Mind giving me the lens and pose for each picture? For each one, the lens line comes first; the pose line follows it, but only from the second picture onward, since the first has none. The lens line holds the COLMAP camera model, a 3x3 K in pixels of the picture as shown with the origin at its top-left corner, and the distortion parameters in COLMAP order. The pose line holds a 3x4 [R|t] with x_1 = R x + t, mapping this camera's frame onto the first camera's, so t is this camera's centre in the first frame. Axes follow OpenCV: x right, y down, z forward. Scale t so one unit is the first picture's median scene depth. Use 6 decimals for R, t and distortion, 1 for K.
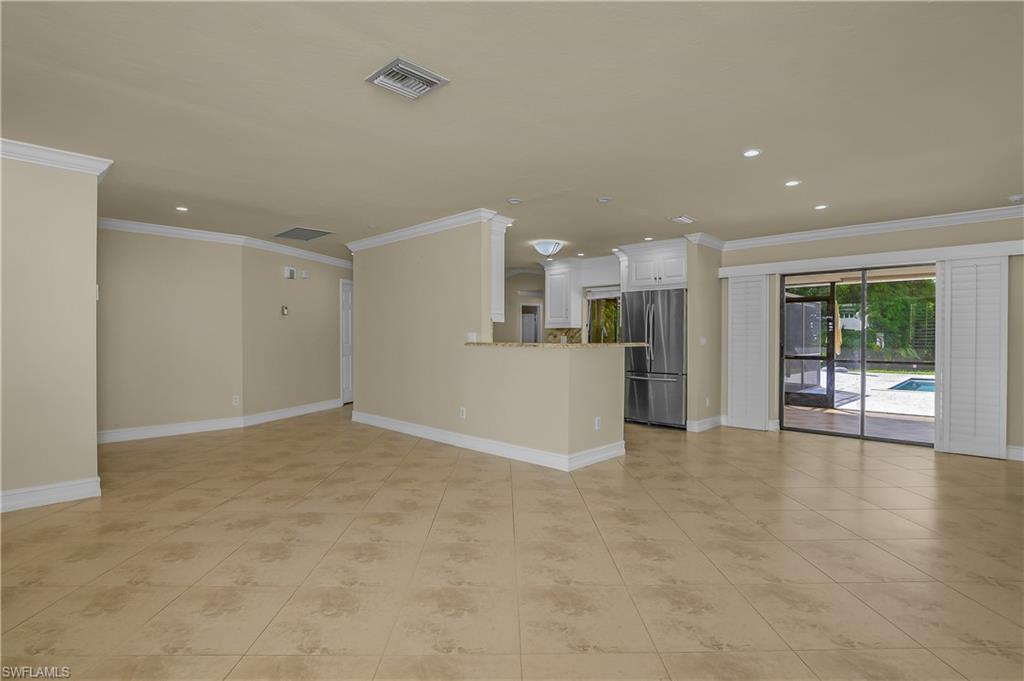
lens RADIAL K [[515.1, 0, 512.0], [0, 515.1, 340.5], [0, 0, 1]] dist [-0.018970, 0.000780]
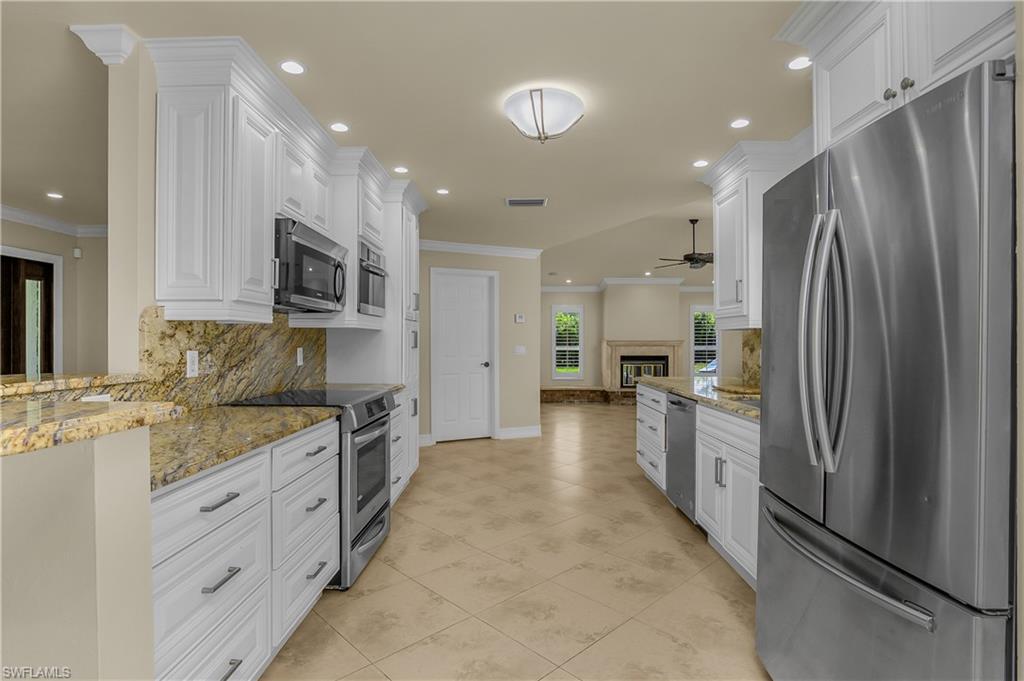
lens RADIAL K [[515.1, 0, 512.0], [0, 515.1, 340.5], [0, 0, 1]] dist [-0.018970, 0.000780]
pose [[0.674174, -0.006838, -0.738541, 0.338359], [0.000111, 0.999958, -0.009157, -0.014972], [0.738572, 0.006091, 0.674147, 0.758120]]
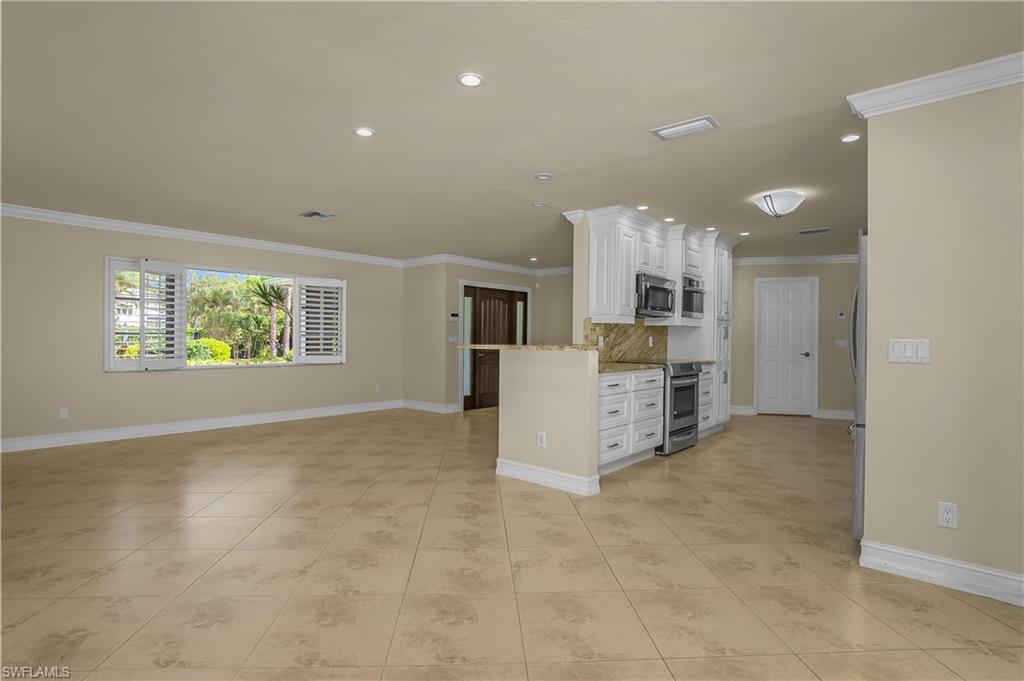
lens RADIAL K [[506.3, 0, 497.8], [0, 506.3, 342.7], [0, 0, 1]] dist [-0.013381, 0.000205]
pose [[0.013867, 0.004633, -0.999893, 0.724971], [-0.013689, 0.999896, 0.004443, -0.002076], [0.999810, 0.013625, 0.013929, 0.659057]]
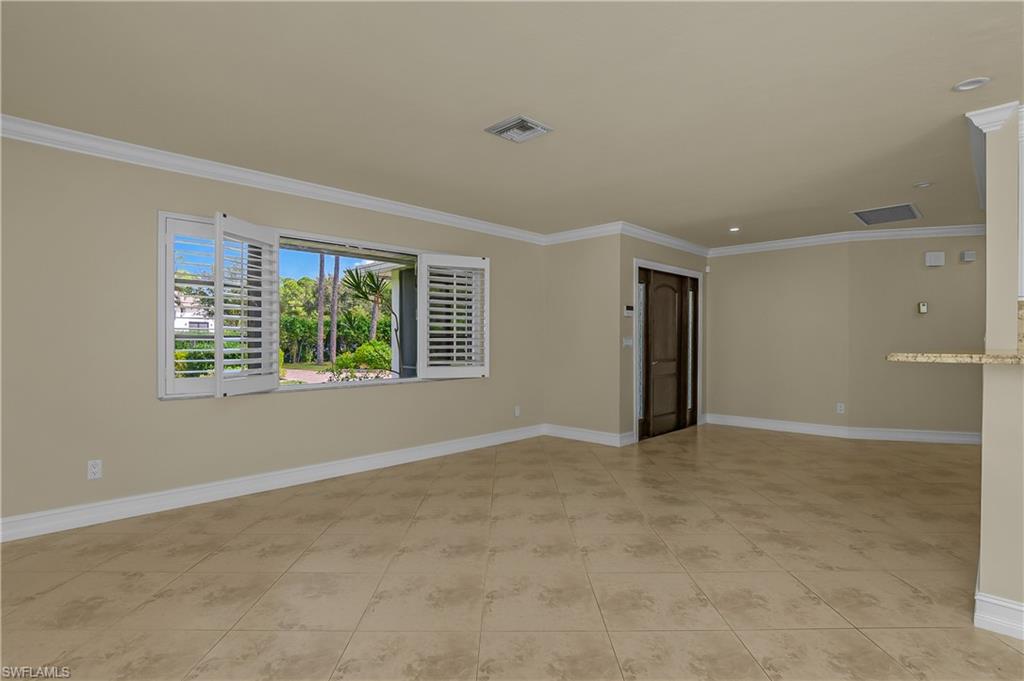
lens RADIAL K [[515.1, 0, 512.0], [0, 515.1, 340.5], [0, 0, 1]] dist [-0.018970, 0.000780]
pose [[-0.031457, -0.003138, -0.999500, 0.395677], [-0.006087, 0.999977, -0.002948, -0.001744], [0.999487, 0.005991, -0.031476, 0.397937]]
